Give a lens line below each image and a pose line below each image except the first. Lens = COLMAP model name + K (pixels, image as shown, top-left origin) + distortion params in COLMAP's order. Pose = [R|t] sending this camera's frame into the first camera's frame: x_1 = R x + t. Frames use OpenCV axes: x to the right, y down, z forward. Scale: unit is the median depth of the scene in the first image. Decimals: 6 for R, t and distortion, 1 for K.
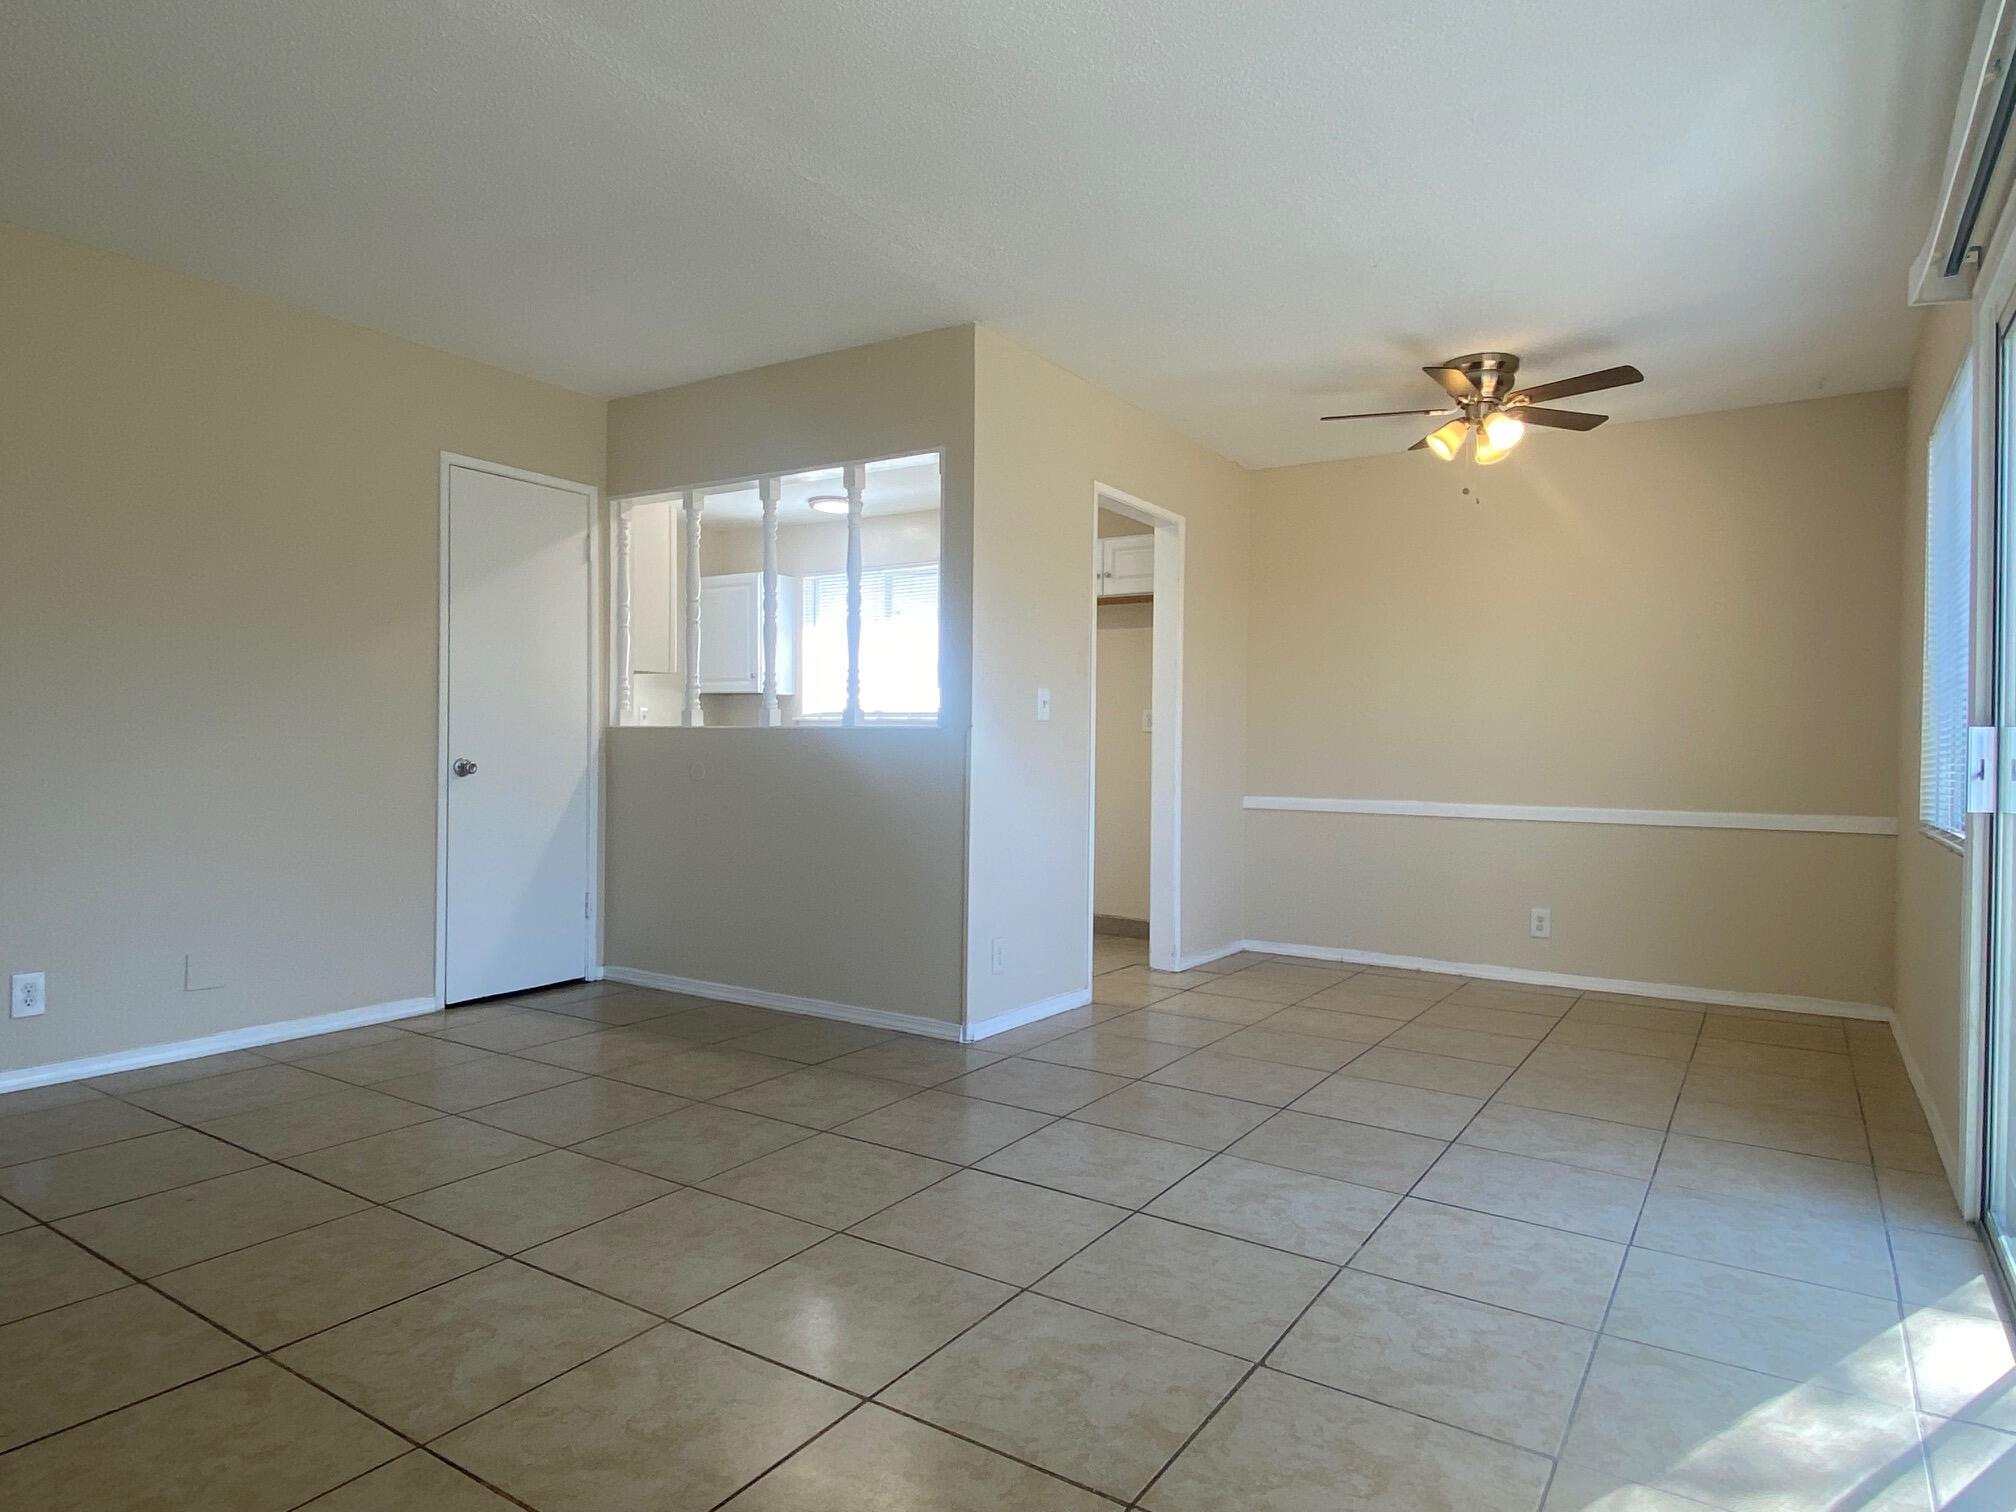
lens RADIAL K [[1188.4, 0, 1007.3], [0, 1188.4, 755.8], [0, 0, 1]] dist [0.039226, -0.041253]
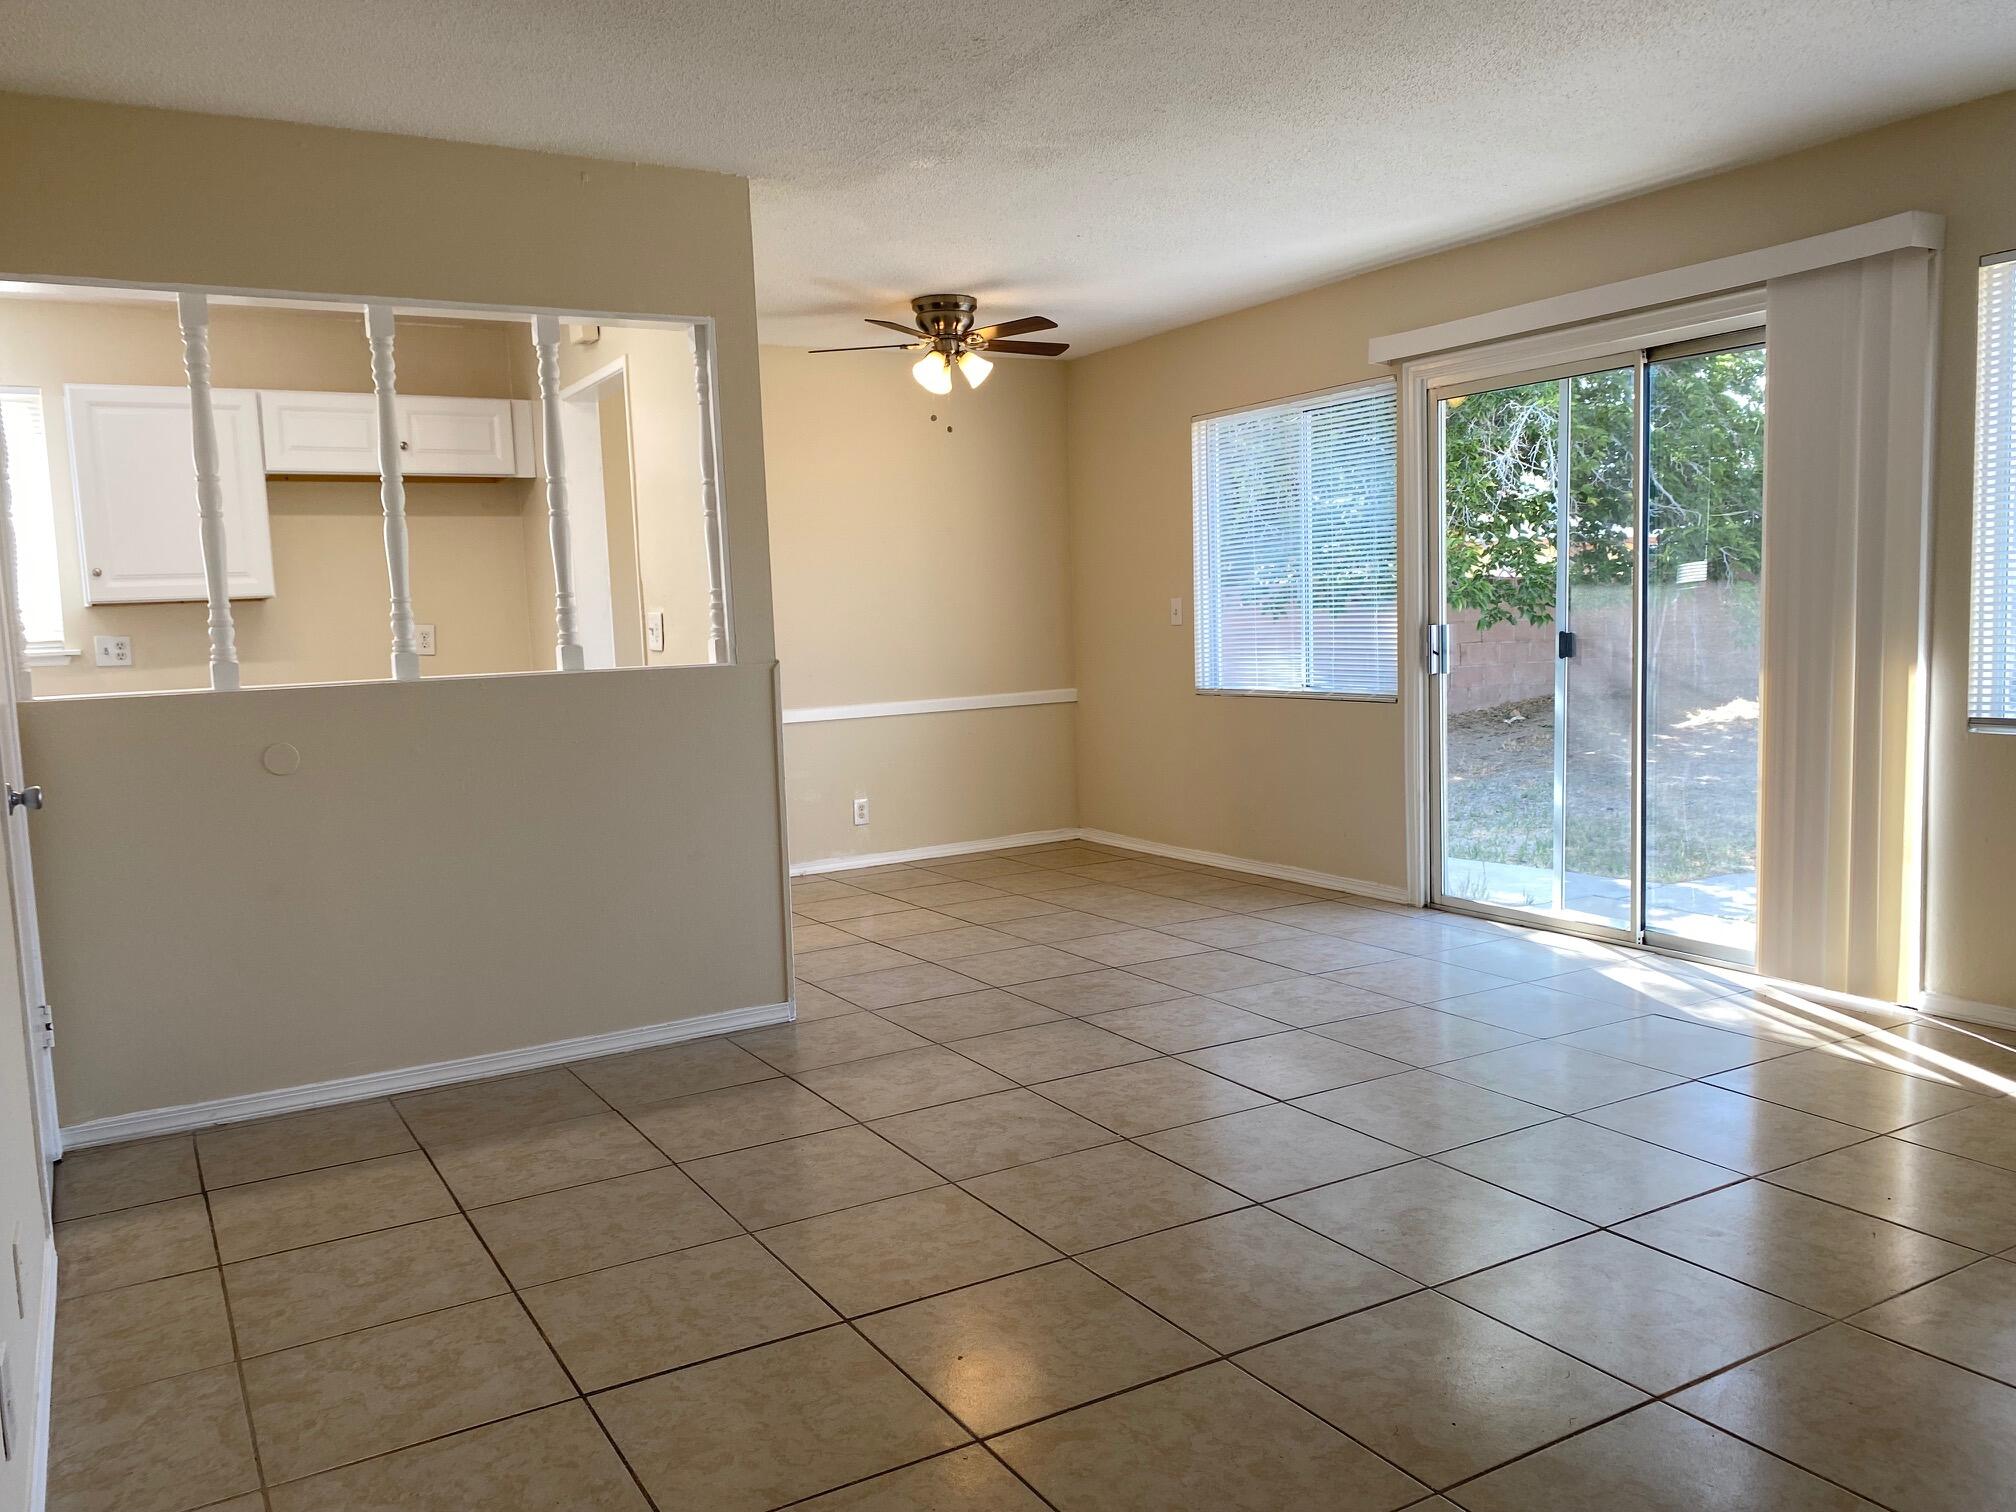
lens RADIAL K [[1529.8, 0, 977.4], [0, 1529.8, 752.9], [0, 0, 1]] dist [0.033984, -0.040148]
pose [[0.451977, -0.113335, 0.884800, -0.832588], [0.050917, 0.993557, 0.101256, -0.054737], [-0.890575, -0.000714, 0.454836, 0.315676]]
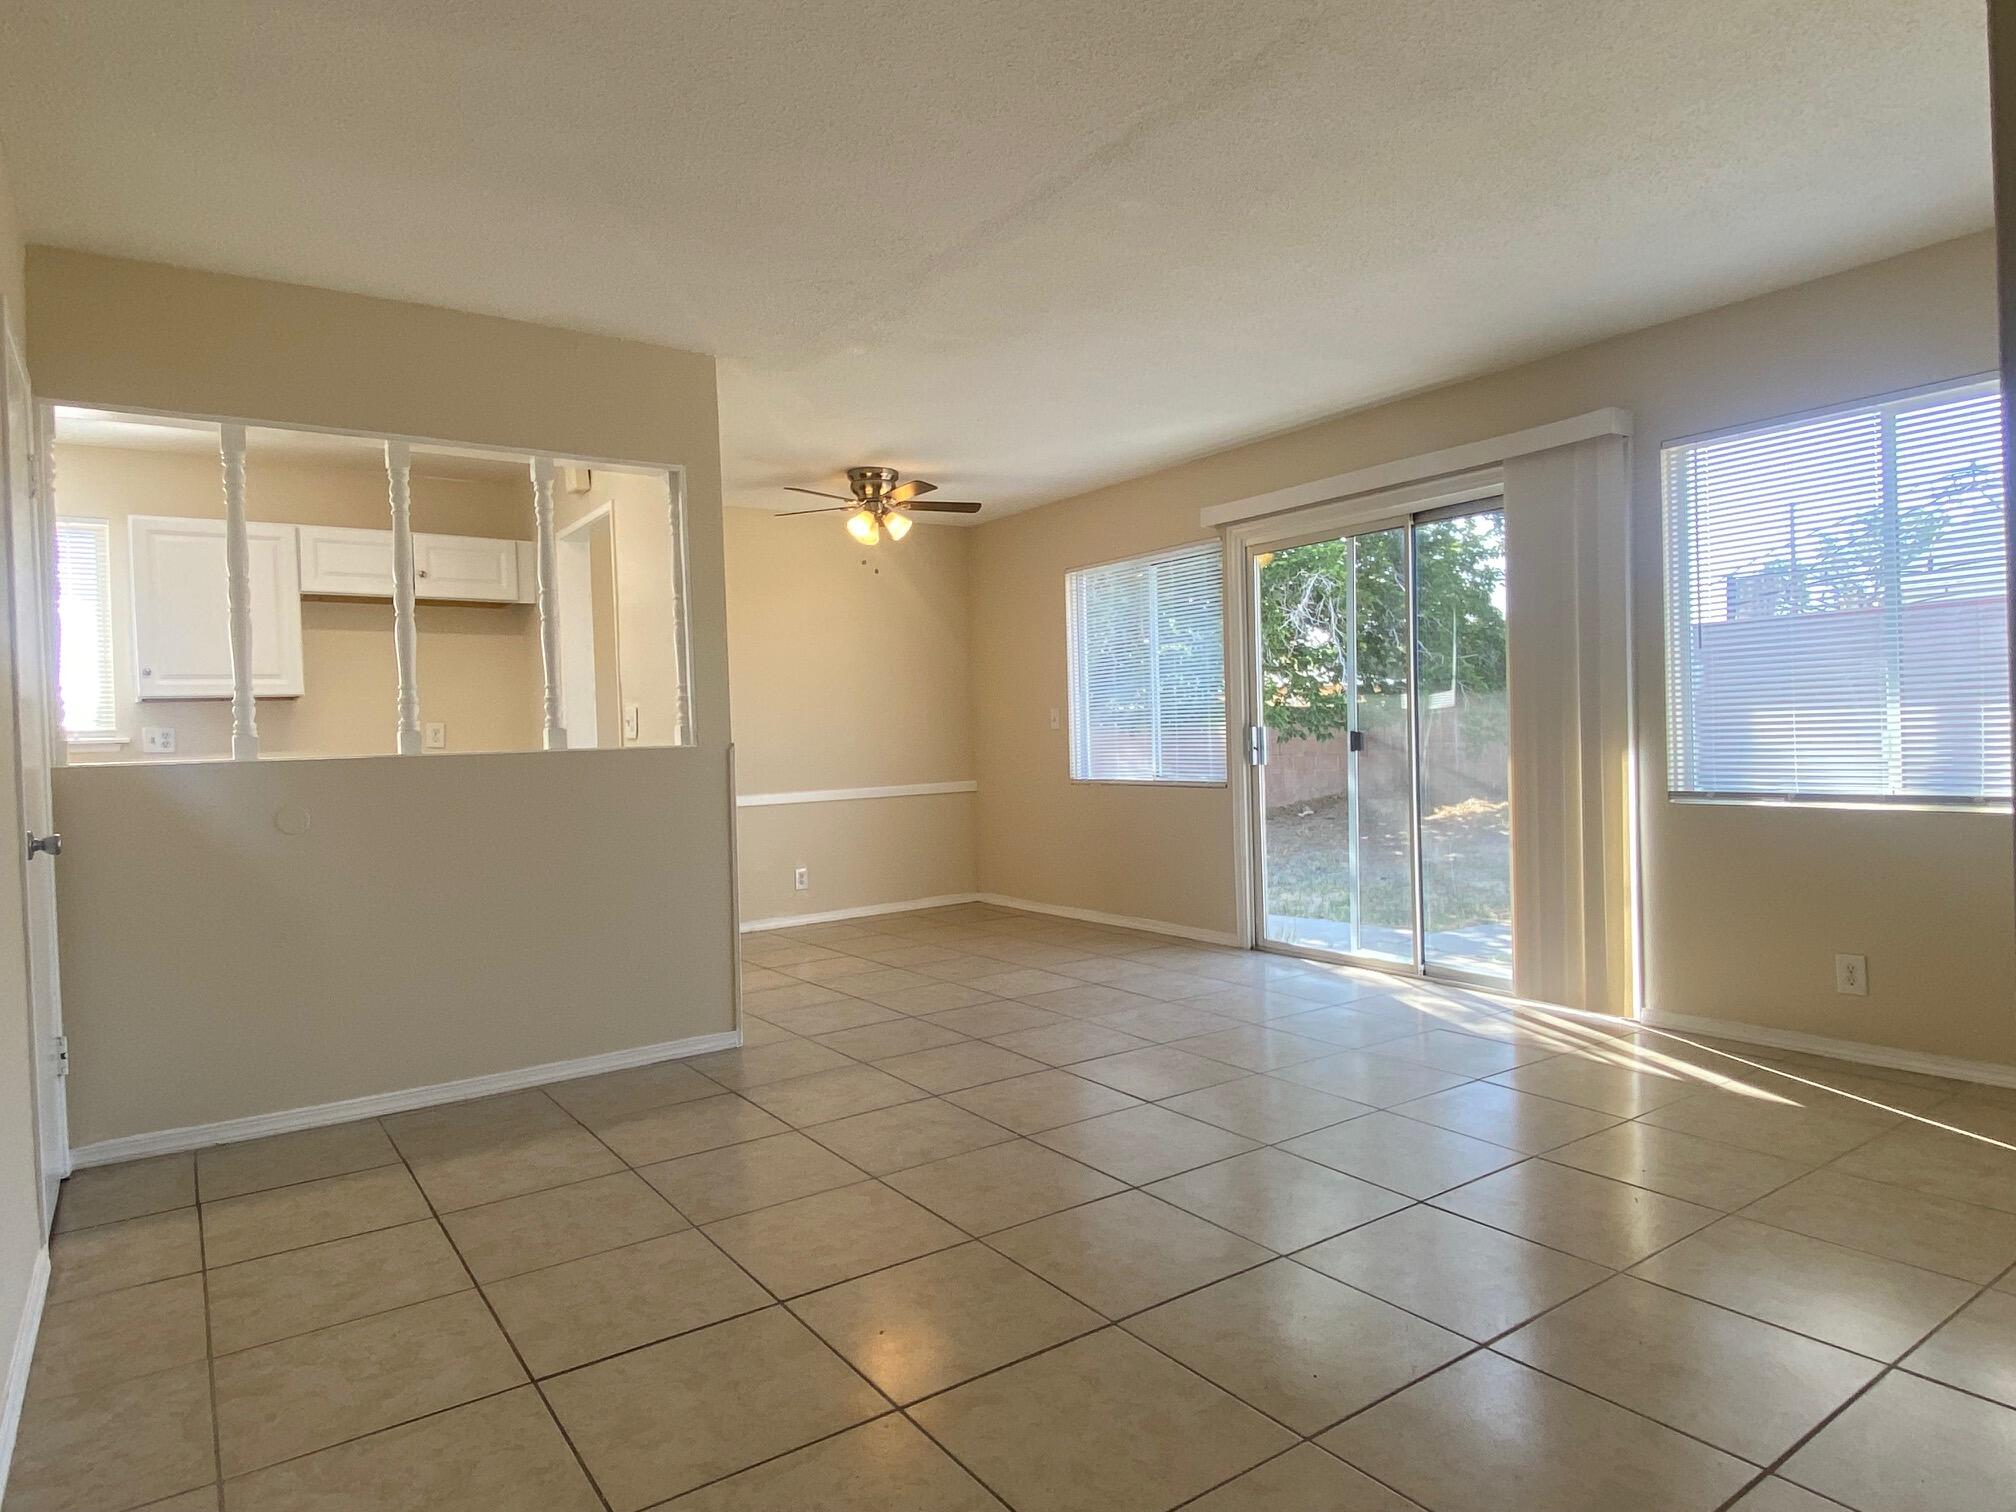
lens RADIAL K [[1188.4, 0, 1000.6], [0, 1188.4, 747.9], [0, 0, 1]] dist [0.039226, -0.041253]
pose [[0.371884, -0.039084, 0.927456, -0.801294], [0.042702, 0.998776, 0.024967, -0.034507], [-0.927296, 0.030320, 0.373098, 0.334870]]
